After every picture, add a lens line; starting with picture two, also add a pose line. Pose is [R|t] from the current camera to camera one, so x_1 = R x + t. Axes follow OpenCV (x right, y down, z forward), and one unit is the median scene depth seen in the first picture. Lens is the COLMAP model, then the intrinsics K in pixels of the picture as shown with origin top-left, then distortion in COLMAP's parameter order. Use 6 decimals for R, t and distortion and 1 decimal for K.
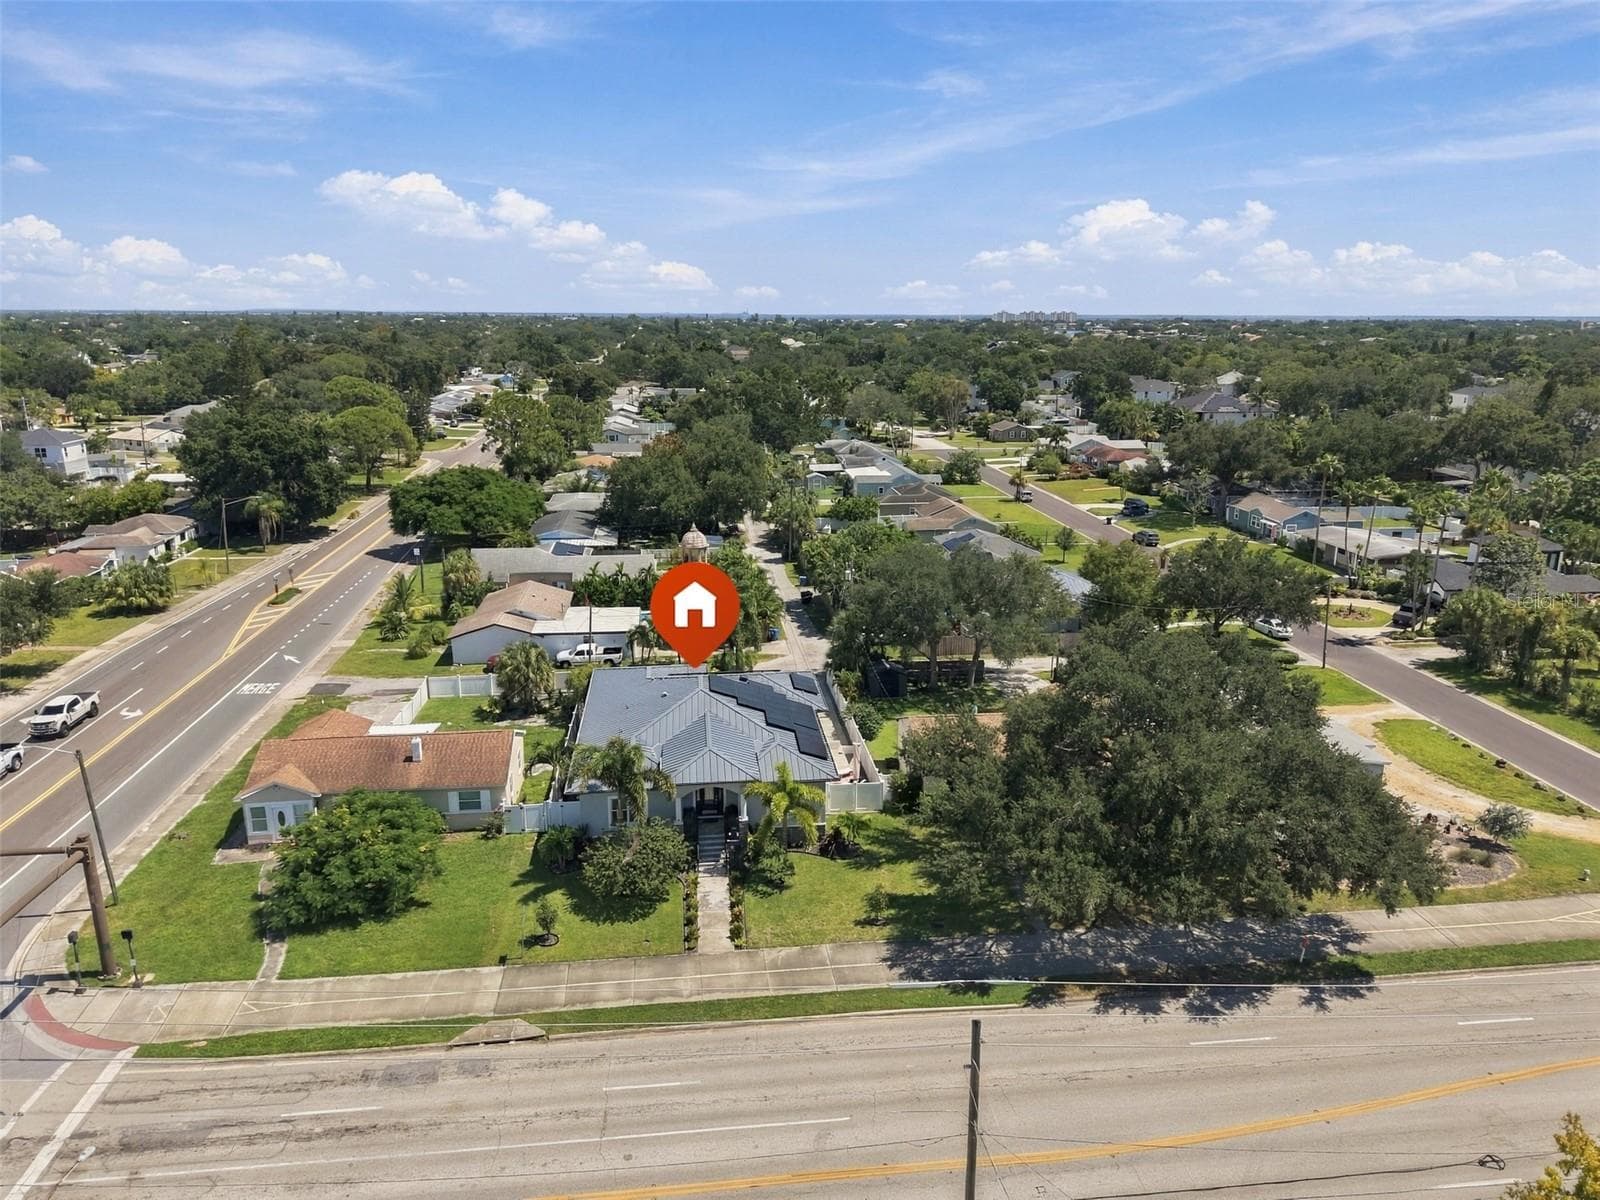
lens RADIAL K [[1056.1, 0, 799.8], [0, 1056.1, 590.1], [0, 0, 1]] dist [0.024001, -0.025837]
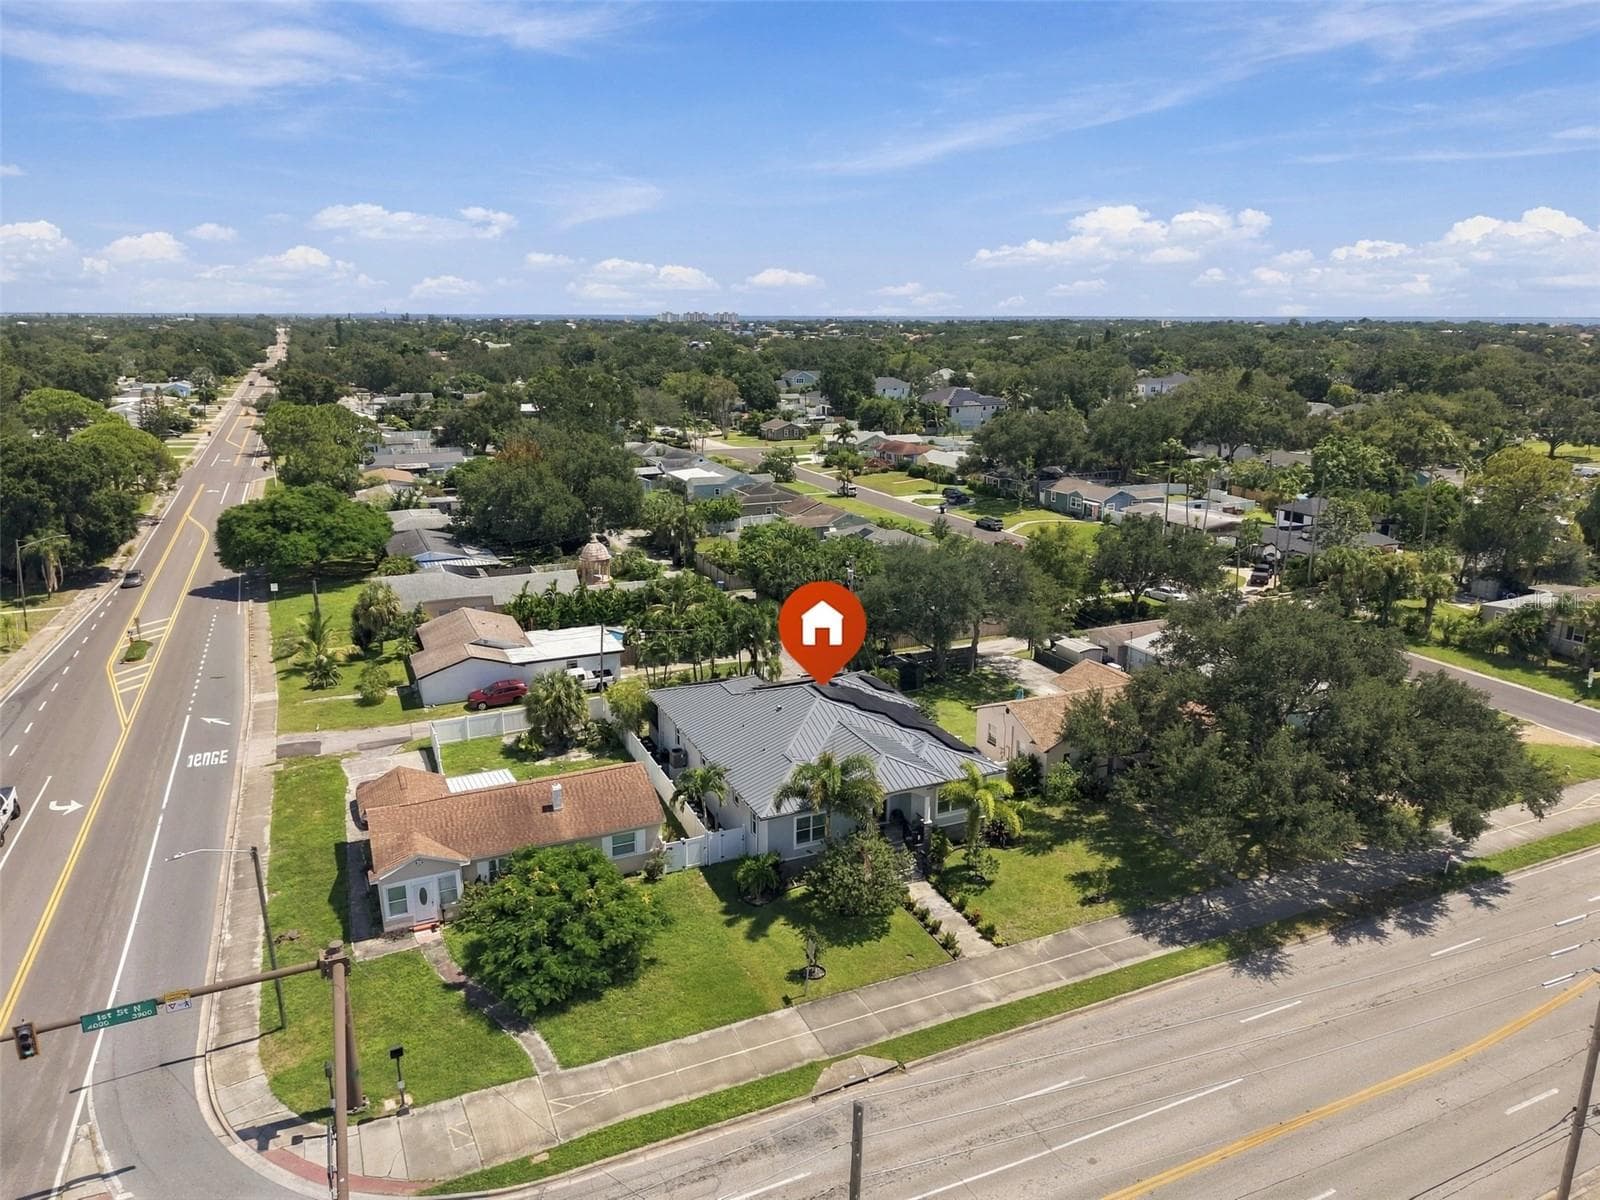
lens RADIAL K [[1056.1, 0, 799.9], [0, 1056.1, 606.3], [0, 0, 1]] dist [0.024001, -0.025837]
pose [[0.953892, -0.081169, 0.288965, -0.292108], [0.077264, 0.996699, 0.024914, -0.012241], [-0.290033, -0.001439, 0.957015, 0.057288]]
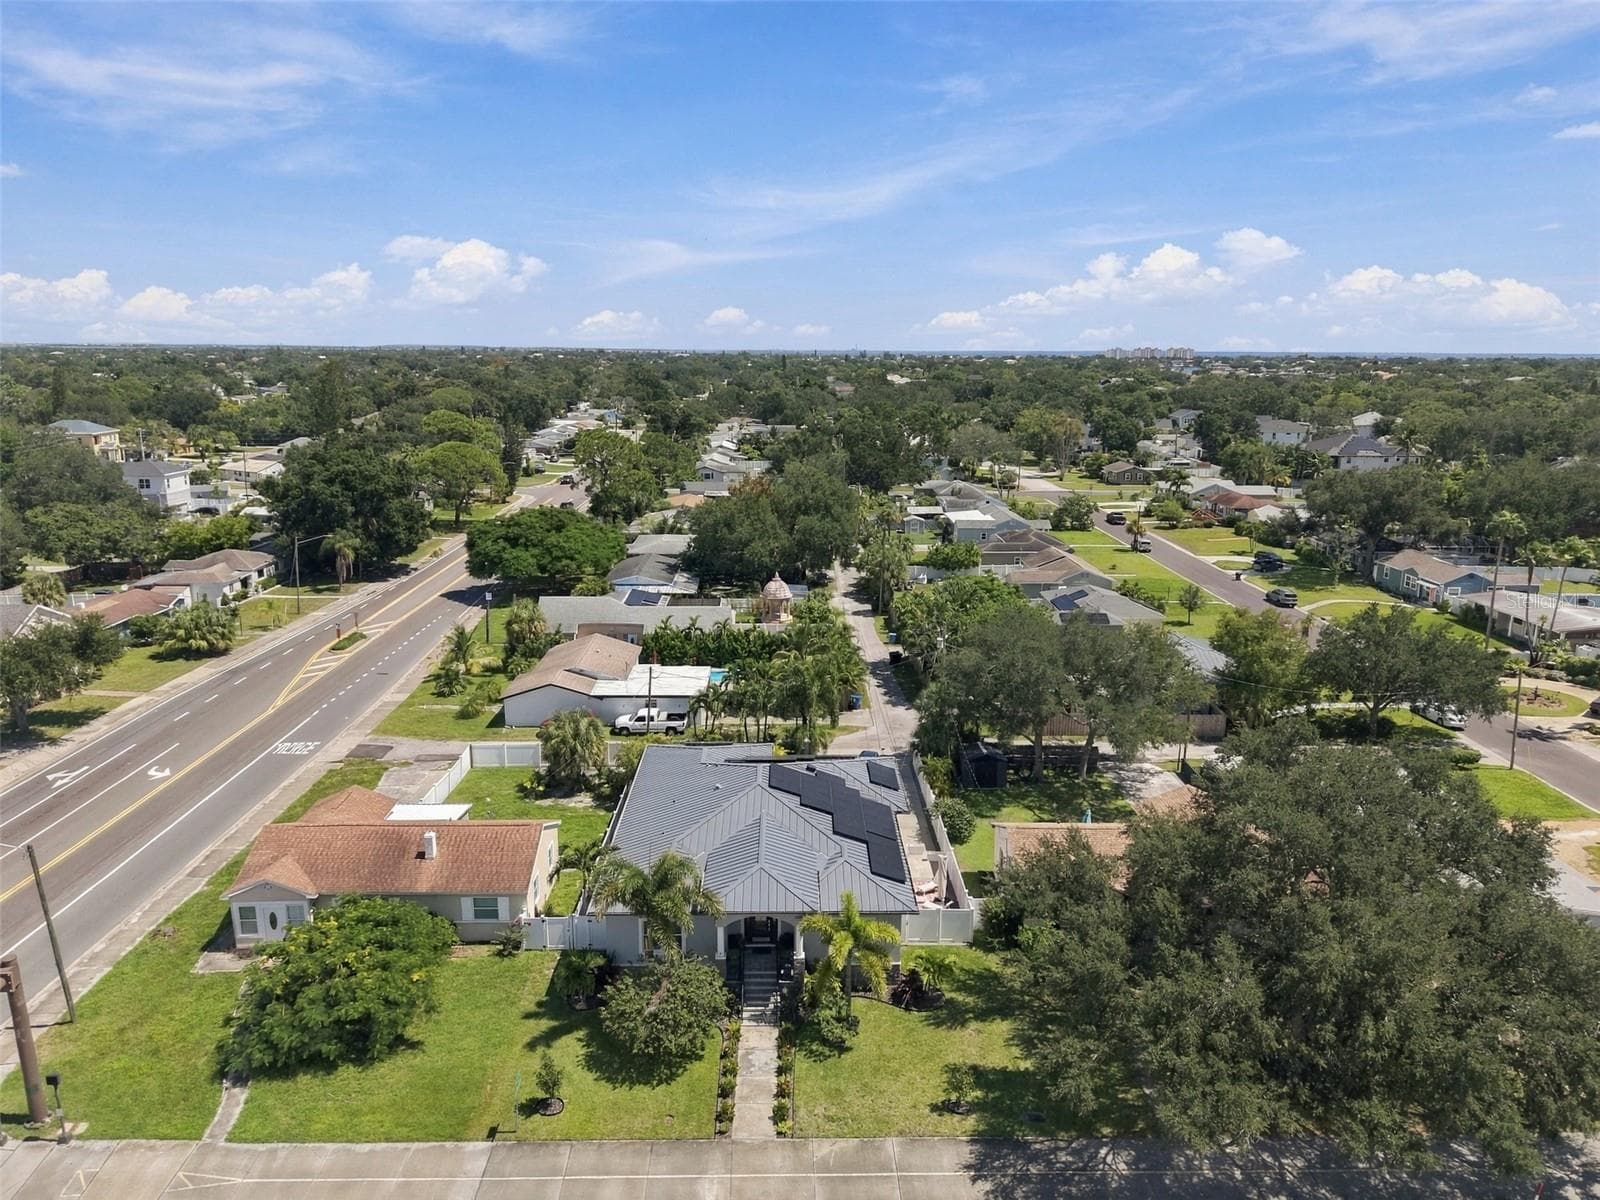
lens RADIAL K [[1056.1, 0, 798.8], [0, 1056.1, 598.6], [0, 0, 1]] dist [0.024001, -0.025837]
pose [[0.994929, 0.025035, -0.097418, 0.013120], [-0.027421, 0.999354, -0.023230, -0.027781], [0.096773, 0.025783, 0.994972, 0.114828]]
